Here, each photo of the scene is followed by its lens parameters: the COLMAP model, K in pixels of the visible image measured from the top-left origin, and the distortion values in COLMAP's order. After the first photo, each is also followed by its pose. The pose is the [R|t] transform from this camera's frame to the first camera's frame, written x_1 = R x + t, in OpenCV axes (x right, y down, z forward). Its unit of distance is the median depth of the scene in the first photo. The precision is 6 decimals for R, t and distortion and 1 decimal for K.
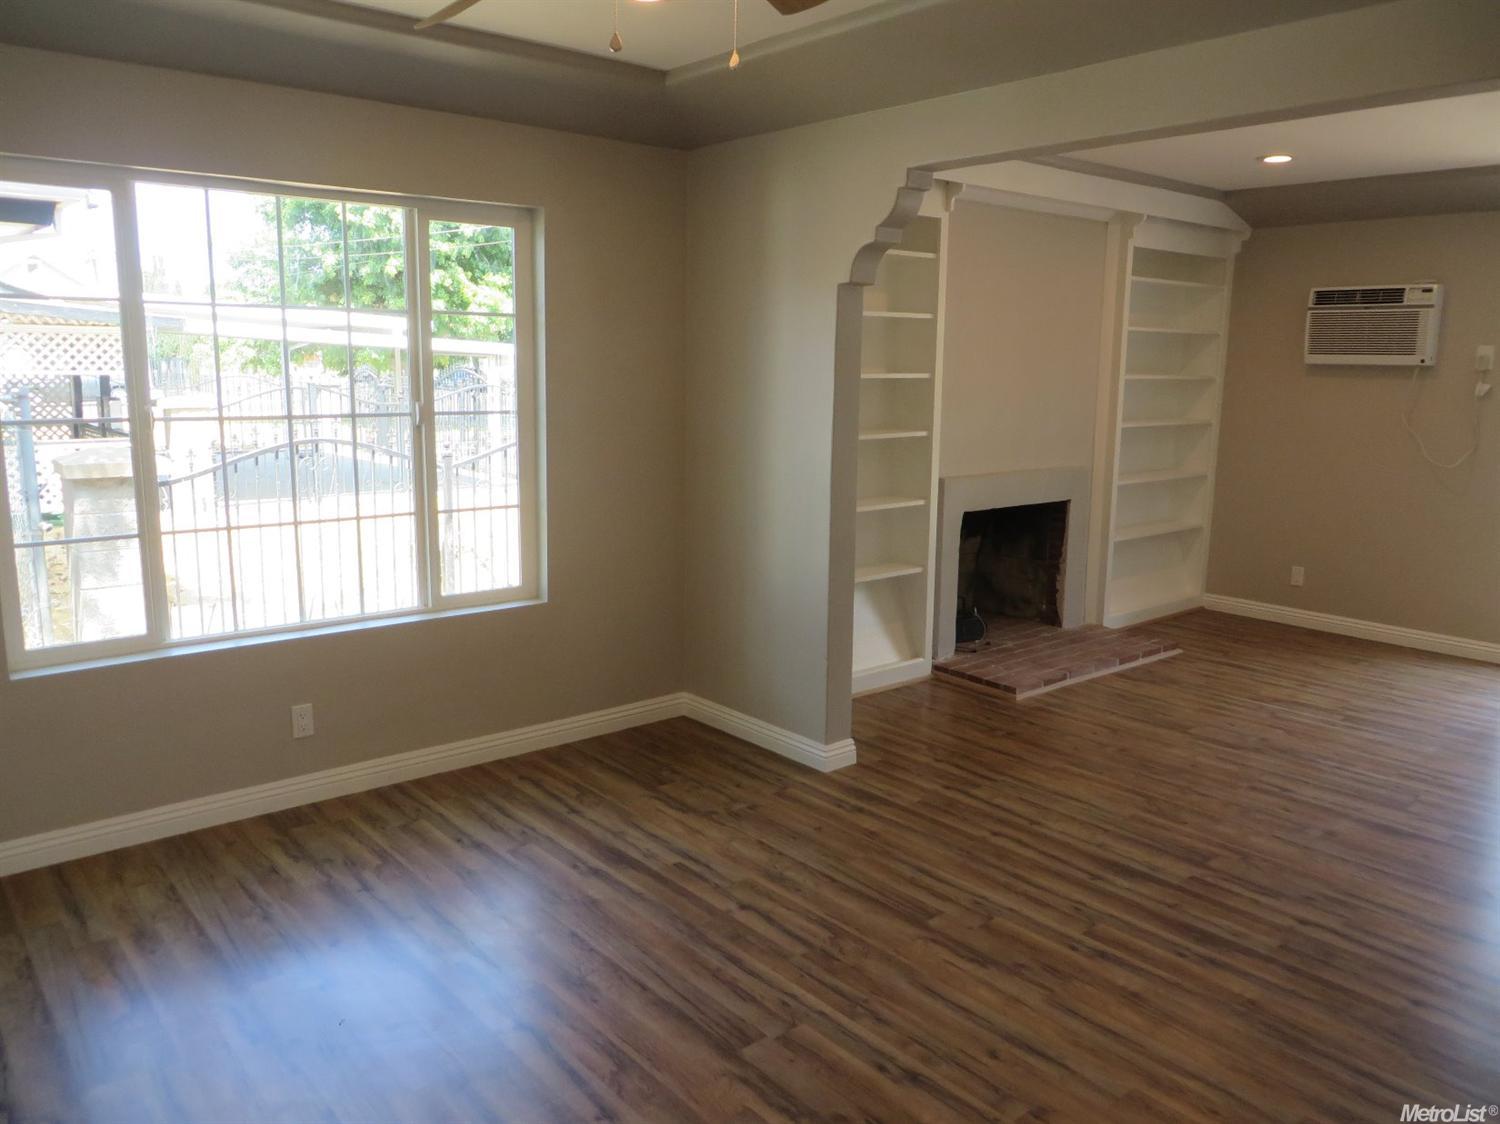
lens RADIAL K [[1126.1, 0, 745.9], [0, 1126.1, 564.9], [0, 0, 1]] dist [-0.013400, -0.003870]
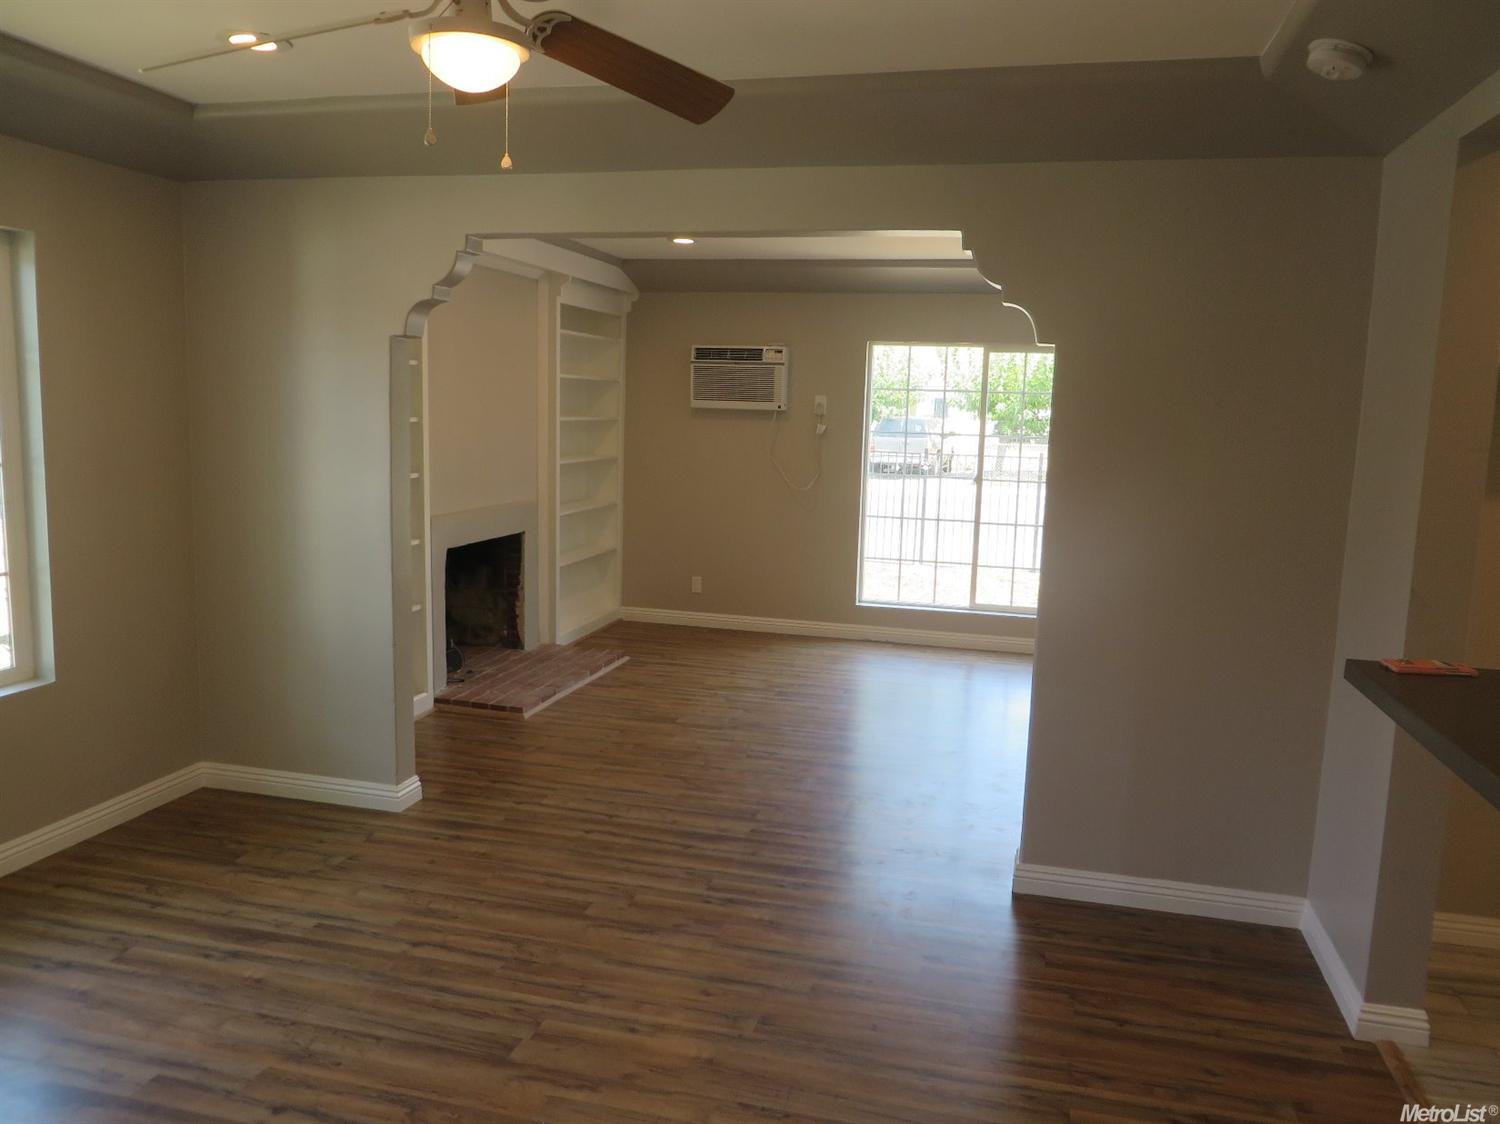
lens RADIAL K [[1135.0, 0, 749.3], [0, 1135.0, 557.5], [0, 0, 1]] dist [-0.009470, 0.004798]
pose [[0.814170, -0.067025, 0.576746, -0.229924], [0.086187, 0.996262, -0.005888, -0.010242], [-0.574195, 0.054502, 0.816903, -0.025460]]
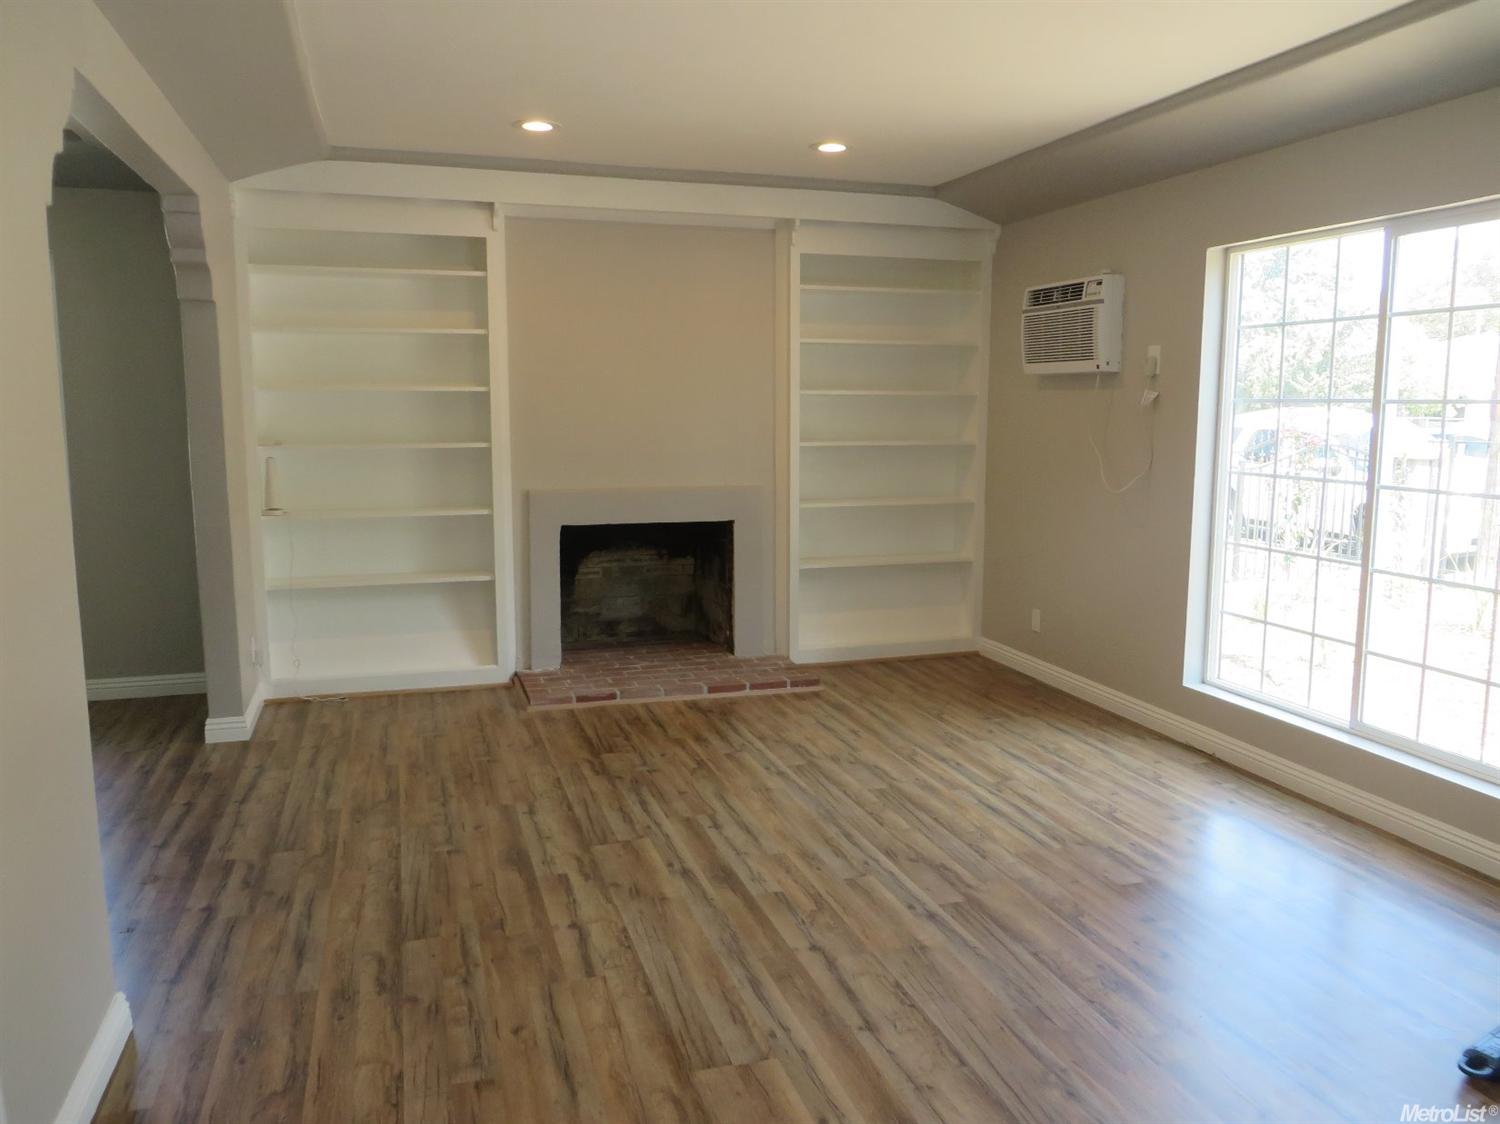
lens RADIAL K [[1135.0, 0, 749.3], [0, 1135.0, 557.5], [0, 0, 1]] dist [-0.009470, 0.004798]
pose [[0.920669, 0.044368, -0.387814, 0.922800], [-0.061392, 0.997613, -0.031610, 0.004610], [0.385486, 0.052911, 0.921196, 0.163023]]
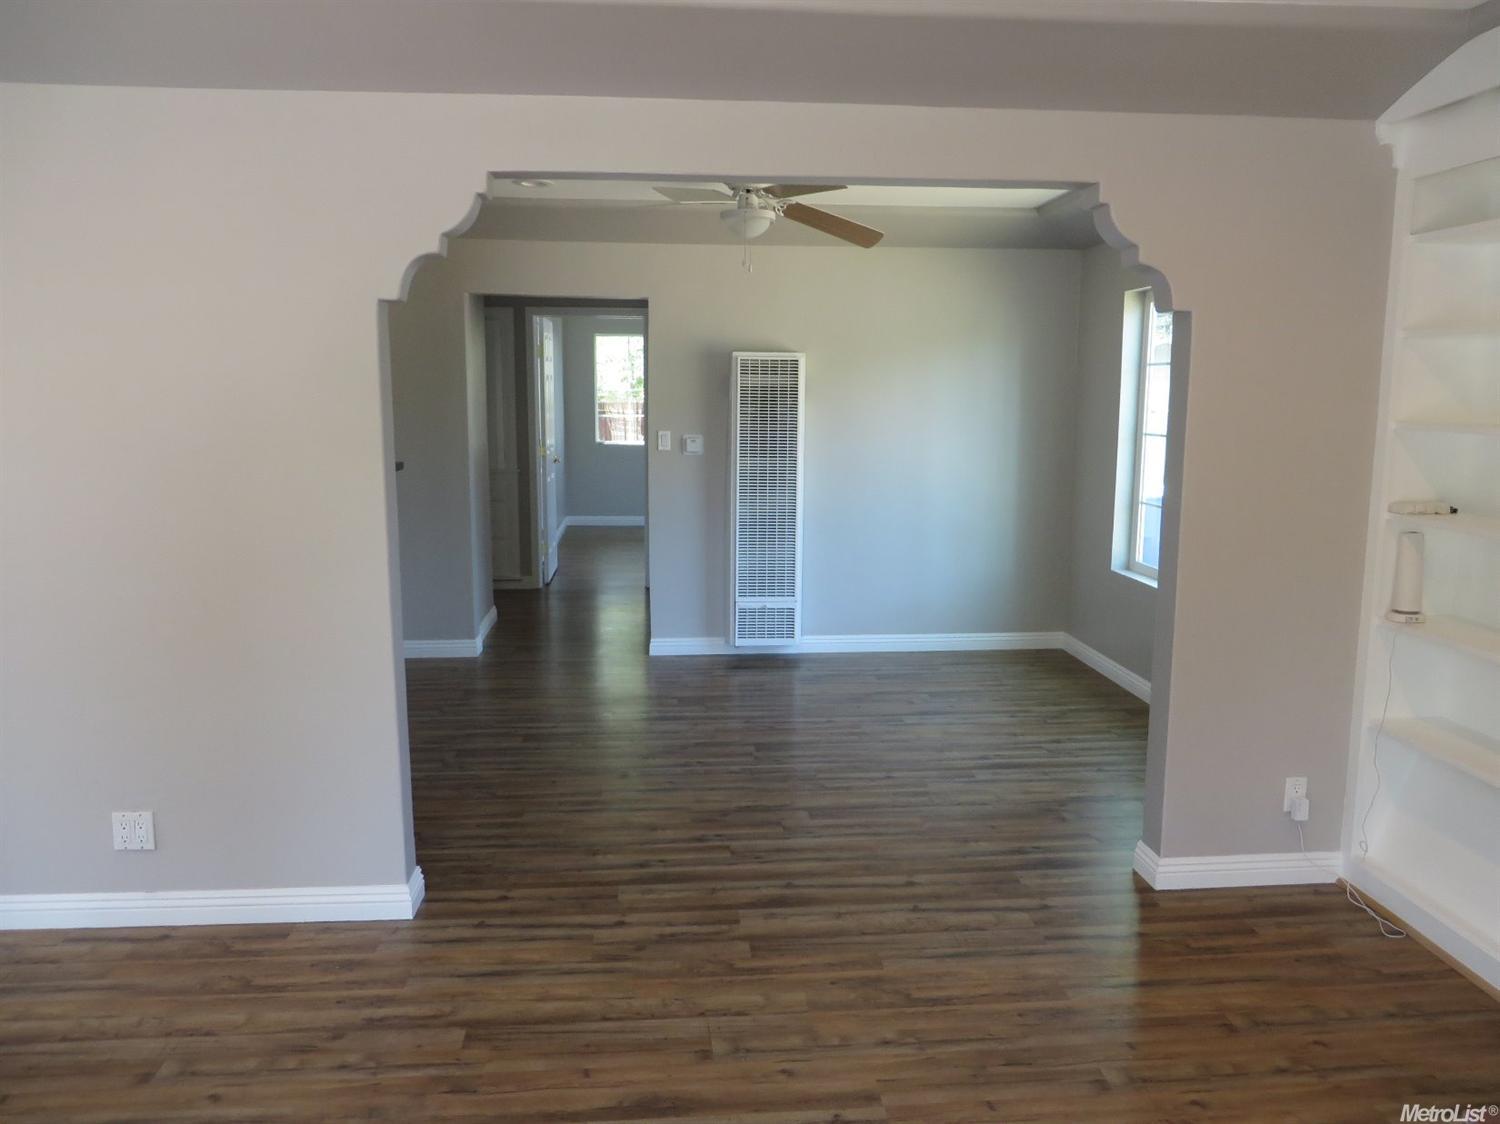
lens RADIAL K [[1131.3, 0, 750.0], [0, 1131.3, 562.0], [0, 0, 1]] dist [-0.041057, -0.001228]
pose [[-0.576447, 0.109630, -0.809747, 0.863949], [-0.160797, 0.956365, 0.243949, -0.194163], [0.801158, 0.270829, -0.533665, 1.089644]]
